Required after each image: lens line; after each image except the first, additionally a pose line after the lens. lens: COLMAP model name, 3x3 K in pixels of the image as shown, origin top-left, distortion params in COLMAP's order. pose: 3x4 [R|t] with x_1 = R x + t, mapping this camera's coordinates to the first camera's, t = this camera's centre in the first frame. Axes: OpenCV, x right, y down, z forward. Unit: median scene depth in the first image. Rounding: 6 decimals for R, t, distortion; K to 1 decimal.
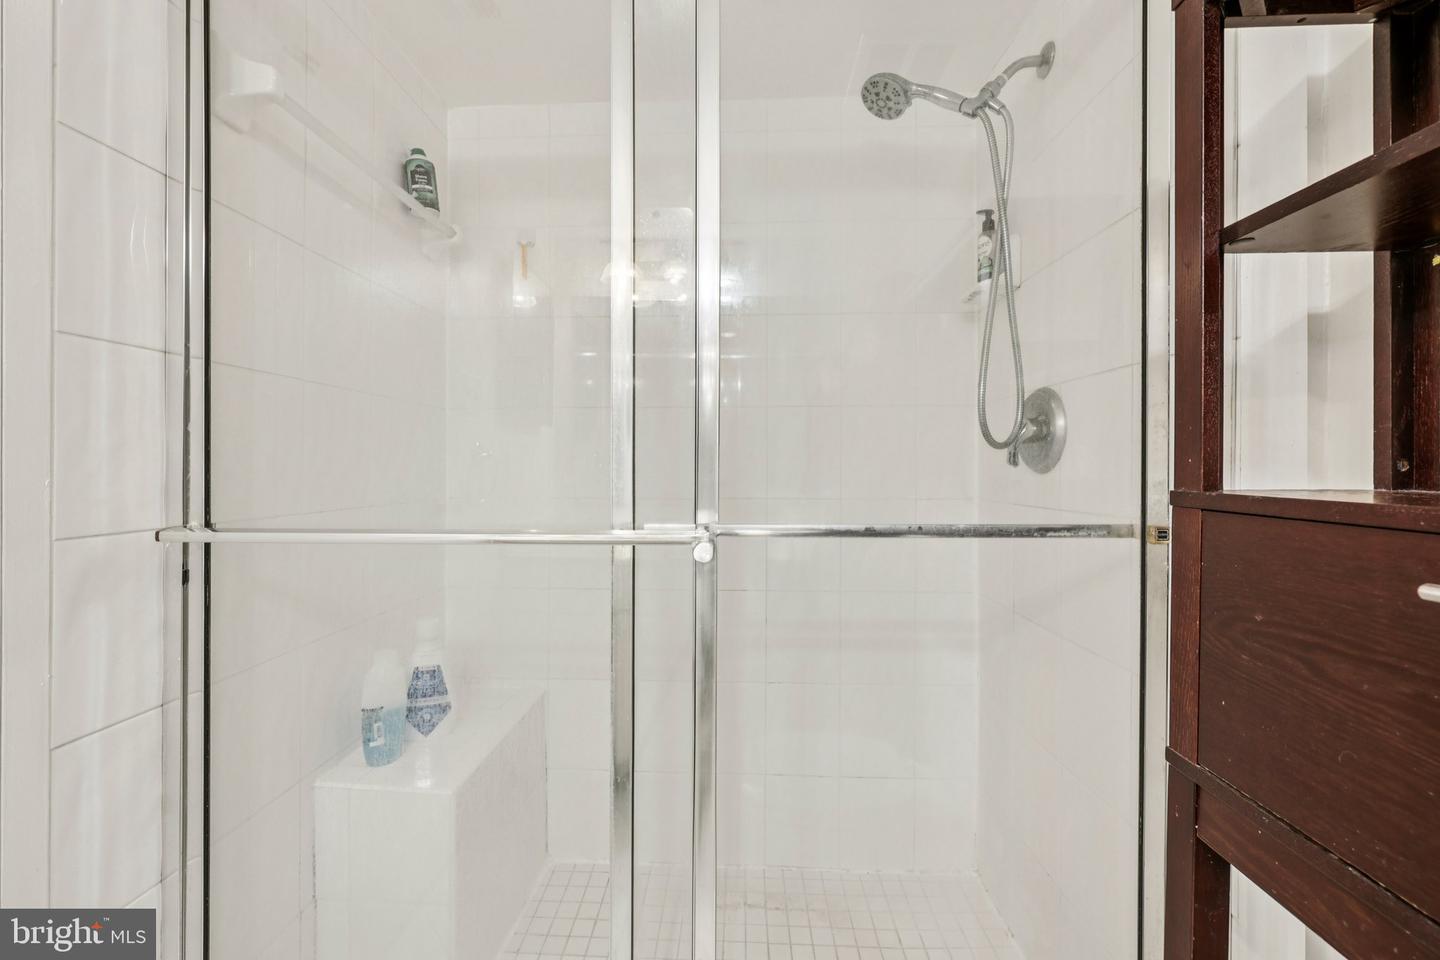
lens RADIAL K [[582.2, 0, 722.1], [0, 582.2, 471.1], [0, 0, 1]] dist [-0.001091, -0.000519]
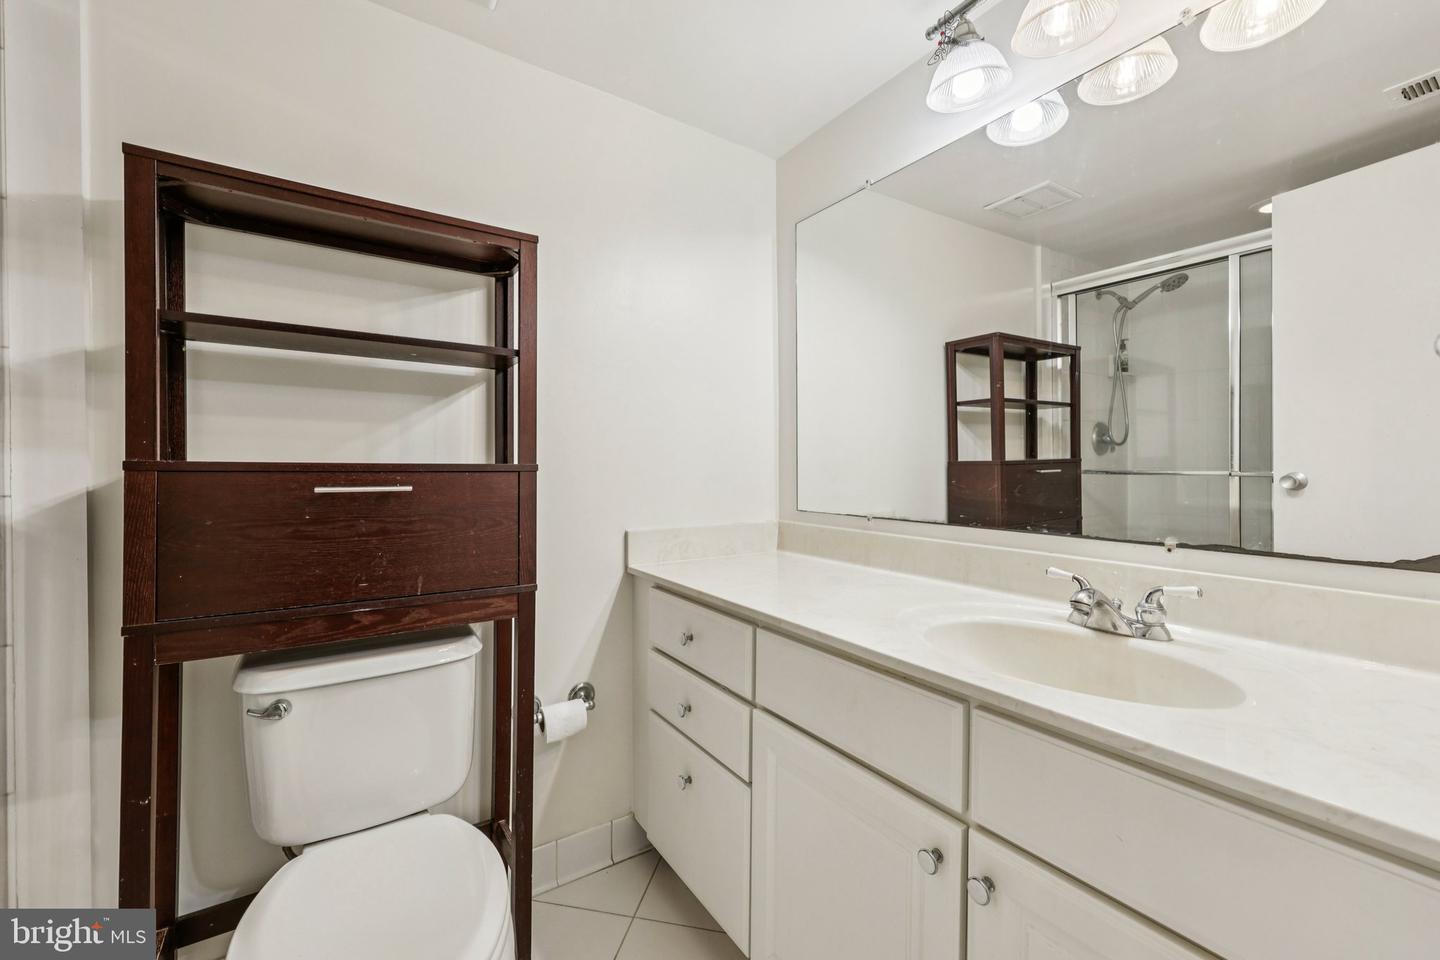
lens RADIAL K [[582.2, 0, 722.1], [0, 582.2, 471.1], [0, 0, 1]] dist [-0.001091, -0.000519]
pose [[-0.614393, -0.006612, 0.788972, -1.599534], [-0.000082, 0.999965, 0.008317, 0.054296], [-0.789000, 0.005045, -0.614372, 0.776806]]
